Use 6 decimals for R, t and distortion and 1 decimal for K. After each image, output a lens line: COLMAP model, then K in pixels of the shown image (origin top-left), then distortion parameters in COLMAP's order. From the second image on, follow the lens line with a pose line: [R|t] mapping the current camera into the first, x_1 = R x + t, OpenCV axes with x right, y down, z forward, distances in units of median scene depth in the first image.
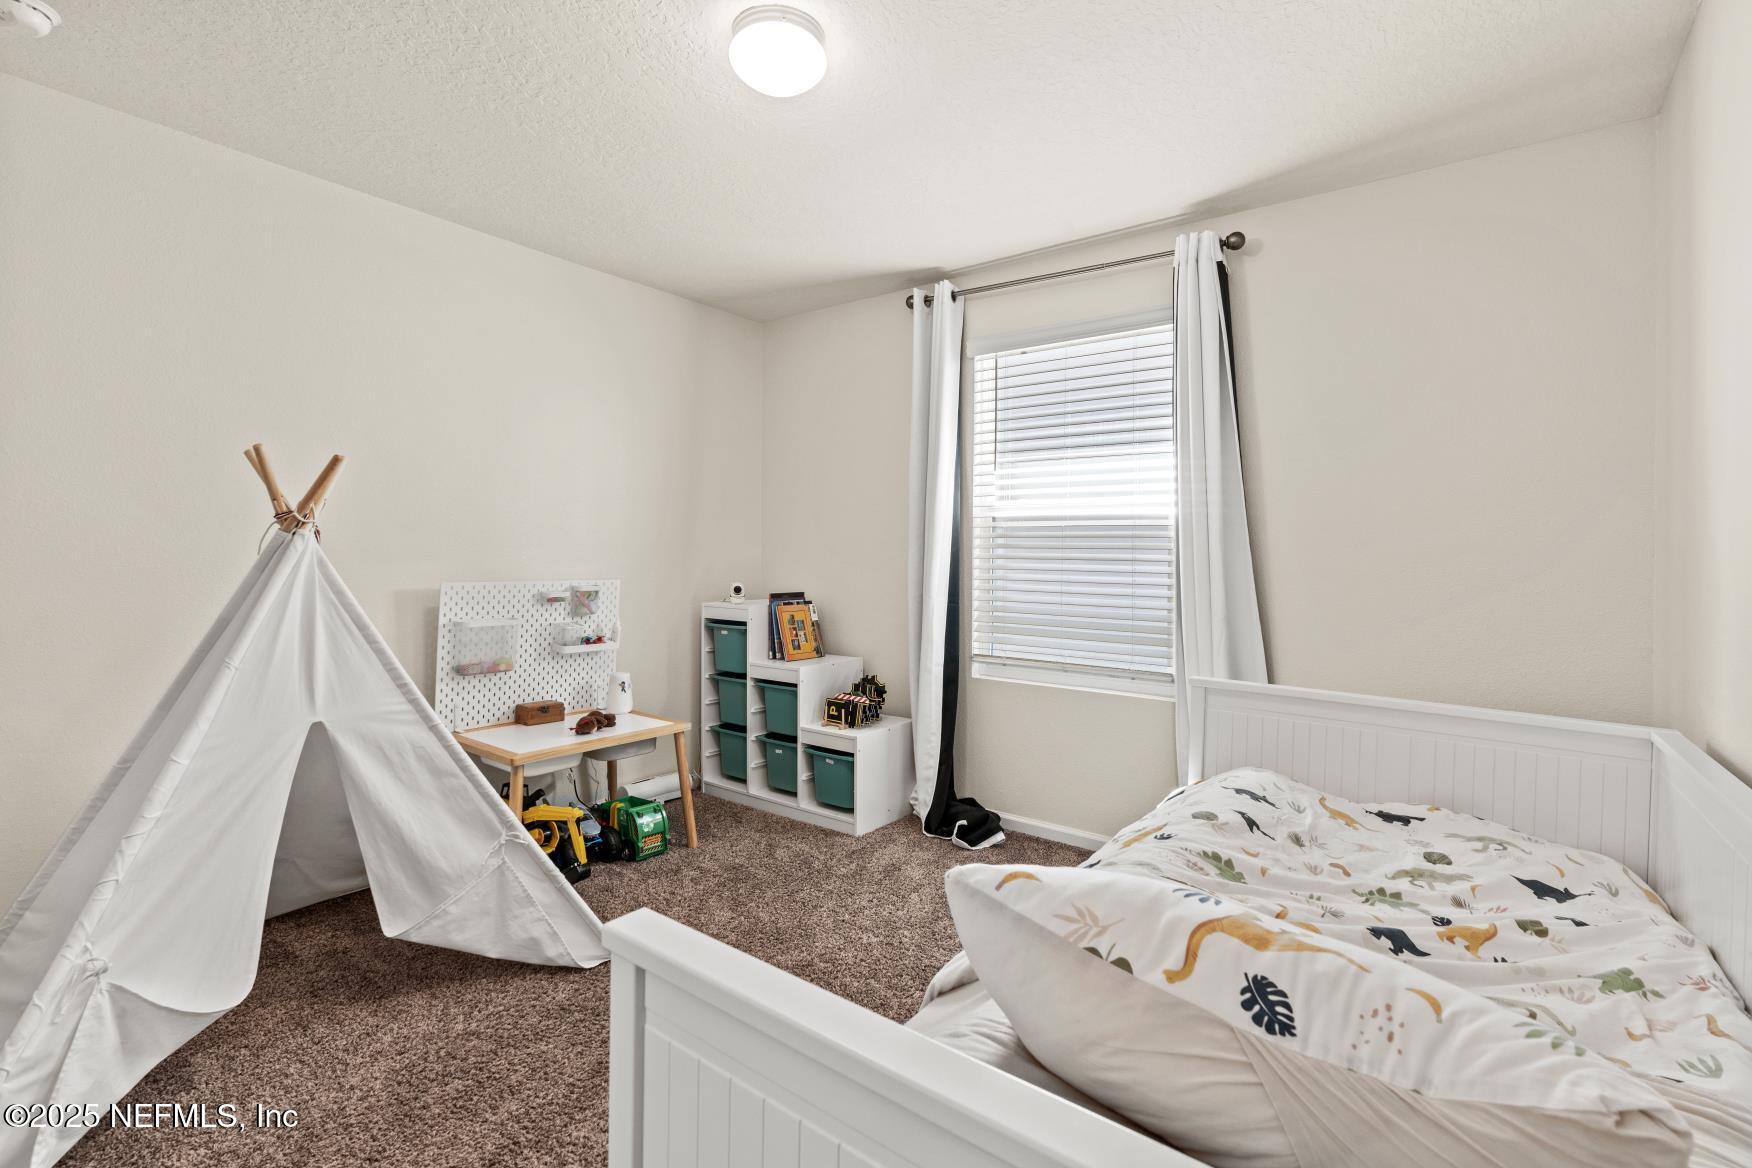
lens RADIAL K [[795.2, 0, 877.1], [0, 795.2, 553.1], [0, 0, 1]] dist [-0.011628, 0.000408]
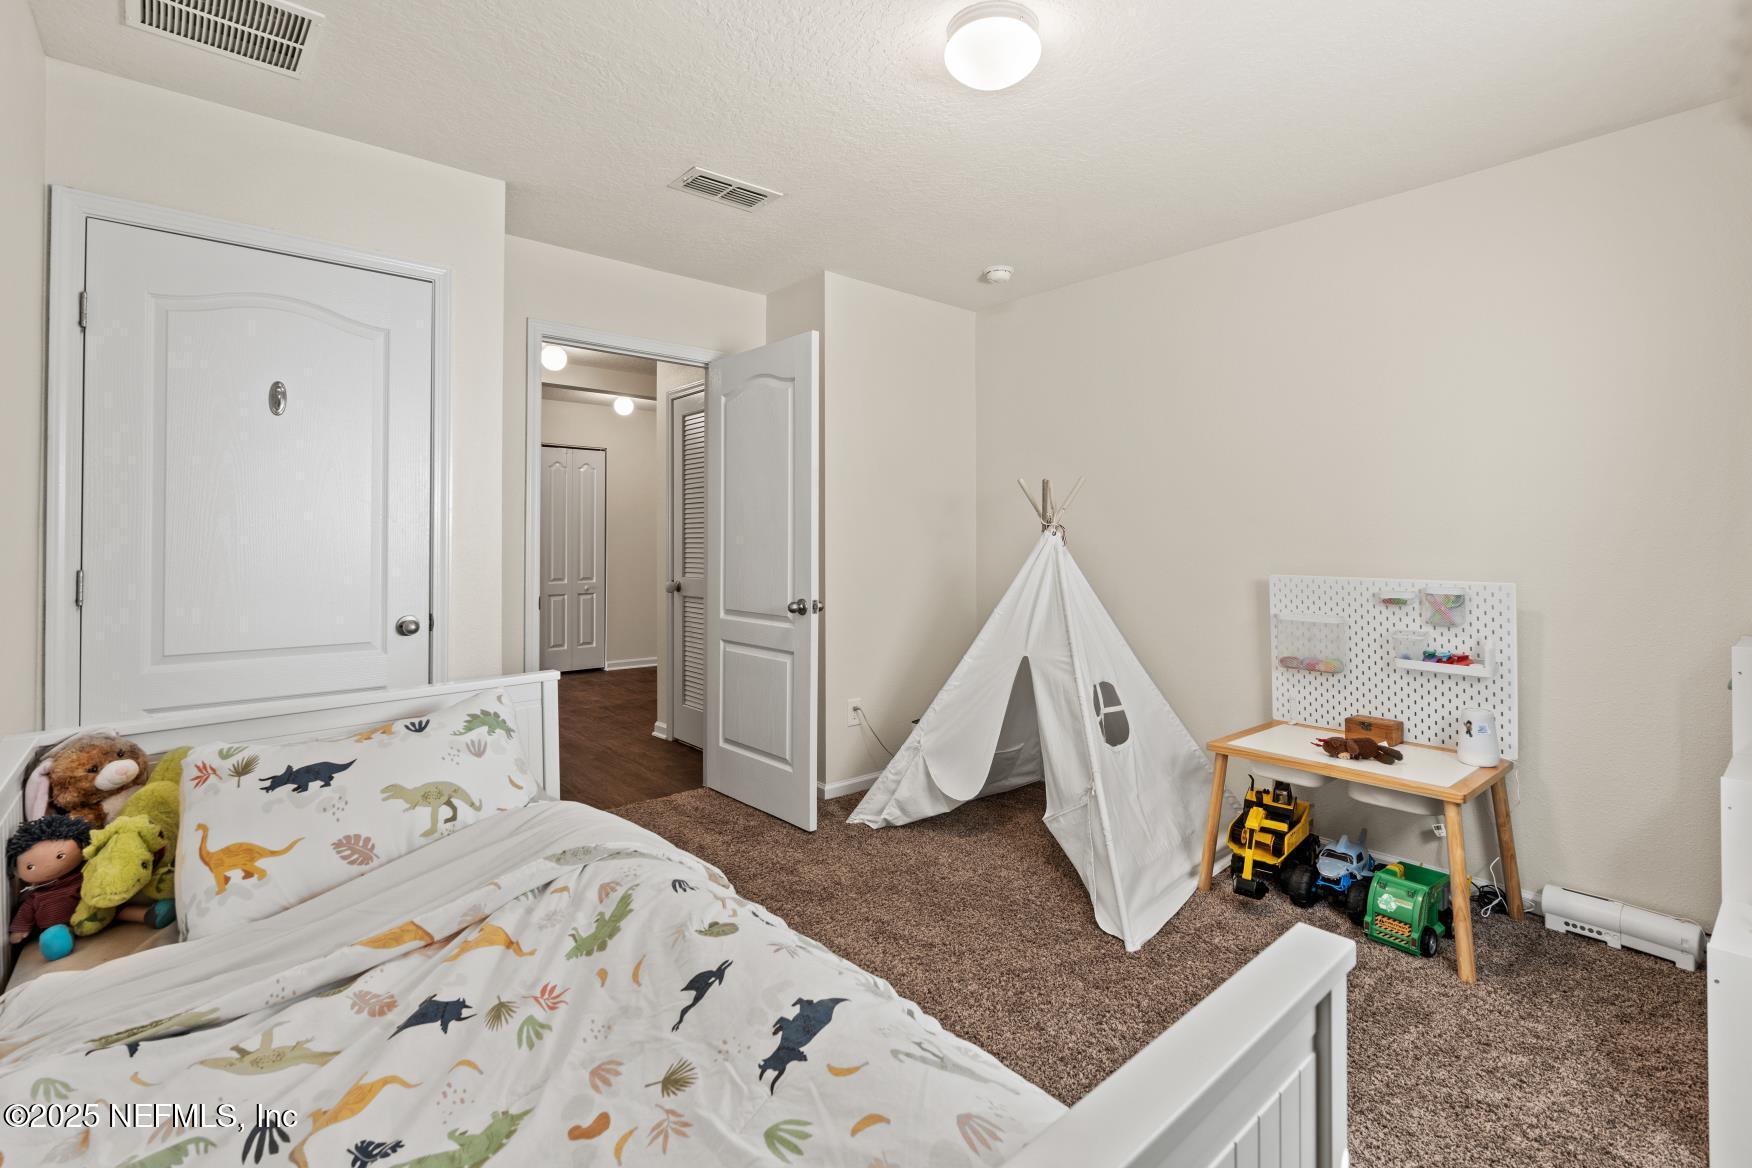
lens RADIAL K [[795.2, 0, 877.1], [0, 795.2, 553.1], [0, 0, 1]] dist [-0.011628, 0.000408]
pose [[-0.209782, 0.003806, -0.977741, 0.553385], [-0.000743, 0.999992, 0.004052, 0.004922], [0.977748, 0.001576, -0.209777, 0.675881]]
